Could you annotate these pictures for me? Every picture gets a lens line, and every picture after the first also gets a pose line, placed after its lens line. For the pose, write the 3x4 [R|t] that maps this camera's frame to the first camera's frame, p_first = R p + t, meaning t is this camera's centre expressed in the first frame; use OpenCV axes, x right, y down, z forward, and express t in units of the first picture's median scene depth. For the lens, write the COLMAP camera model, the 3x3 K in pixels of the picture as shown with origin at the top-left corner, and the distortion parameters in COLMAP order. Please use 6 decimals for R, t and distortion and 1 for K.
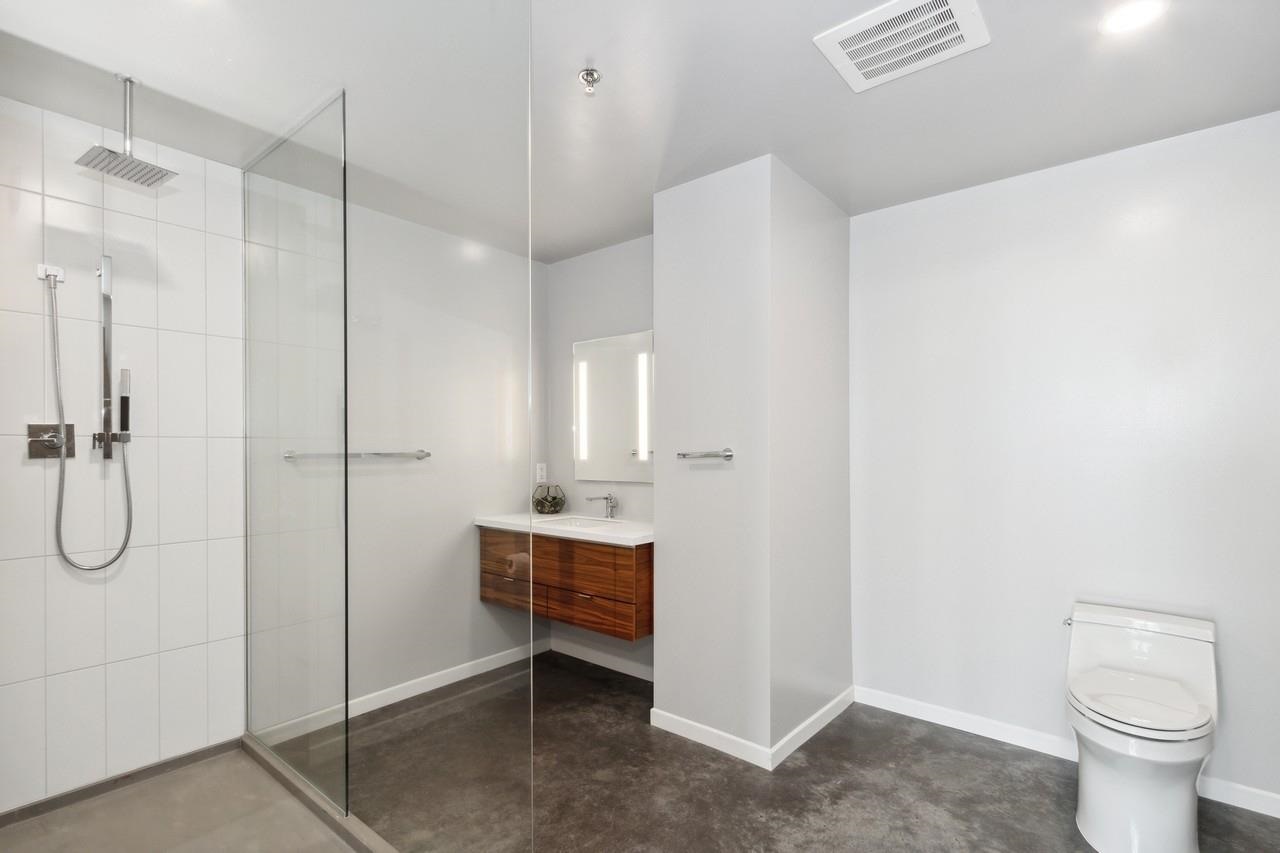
lens RADIAL K [[600.3, 0, 636.2], [0, 600.3, 437.8], [0, 0, 1]] dist [0.003385, -0.000153]
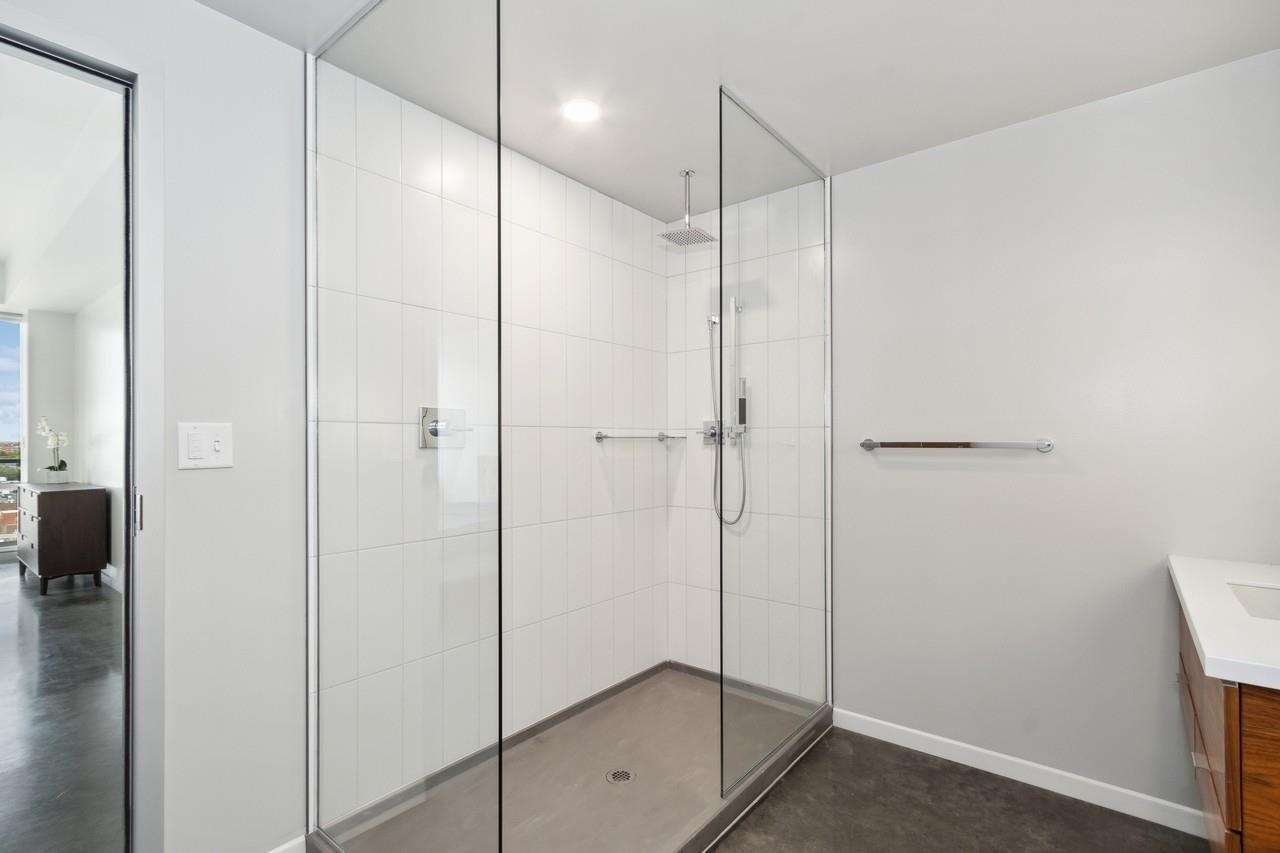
lens RADIAL K [[600.3, 0, 636.2], [0, 600.3, 437.8], [0, 0, 1]] dist [0.003385, -0.000153]
pose [[0.013923, -0.003520, -0.999897, 0.470275], [0.014243, 0.999893, -0.003322, 0.019383], [0.999802, -0.014195, 0.013971, 0.742581]]
